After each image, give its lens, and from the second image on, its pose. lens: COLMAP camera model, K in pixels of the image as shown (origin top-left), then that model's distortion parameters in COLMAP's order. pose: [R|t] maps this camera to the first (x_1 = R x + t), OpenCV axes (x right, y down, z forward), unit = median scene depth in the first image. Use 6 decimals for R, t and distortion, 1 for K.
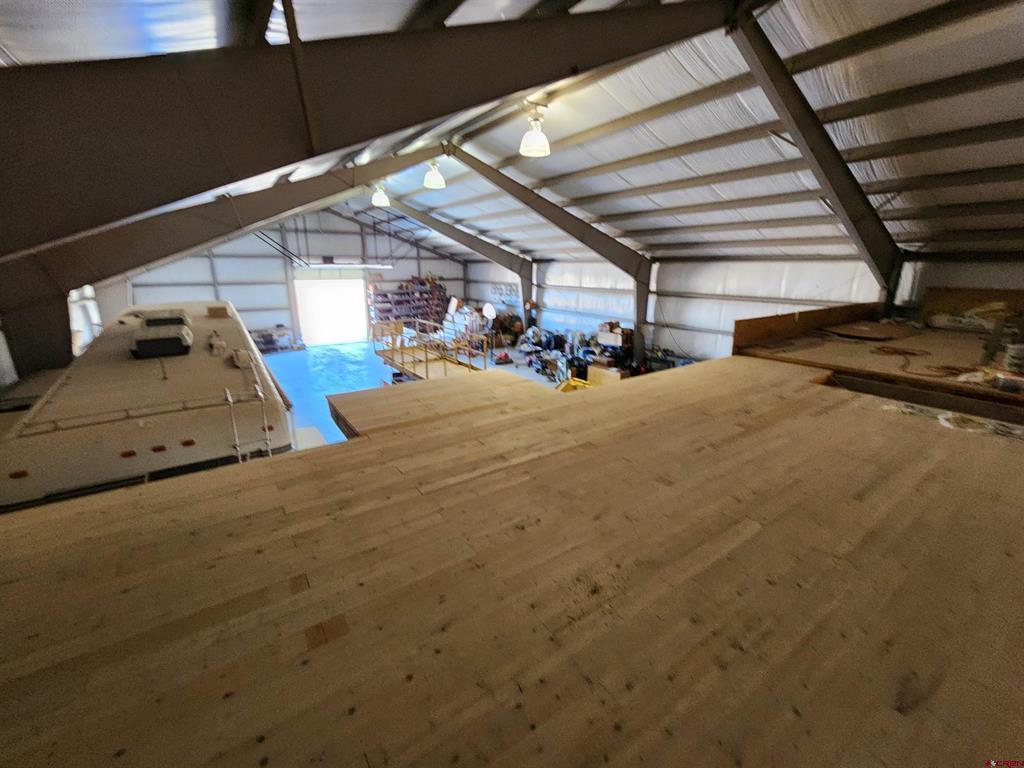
lens RADIAL K [[416.0, 0, 511.0], [0, 416.0, 381.7], [0, 0, 1]] dist [0.000842, -0.000137]
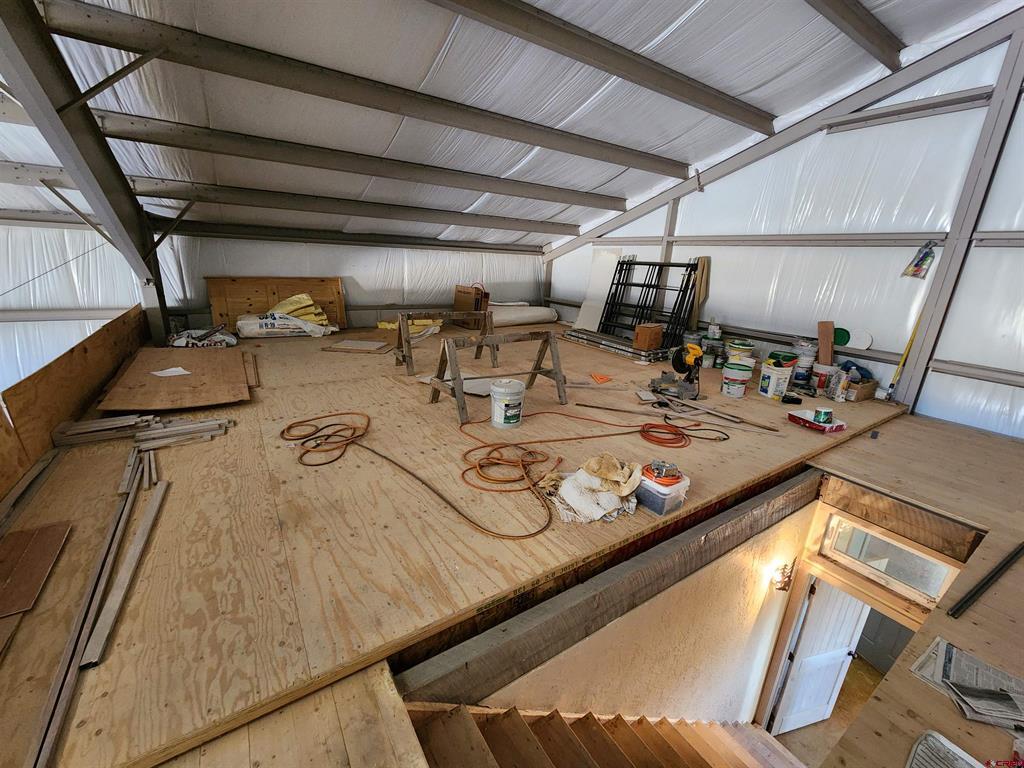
lens RADIAL K [[416.0, 0, 510.5], [0, 416.0, 386.2], [0, 0, 1]] dist [0.000842, -0.000137]
pose [[0.029855, -0.310722, 0.950032, 0.376861], [0.238415, 0.925237, 0.295120, -0.159870], [-0.970704, 0.217691, 0.101704, 0.551272]]
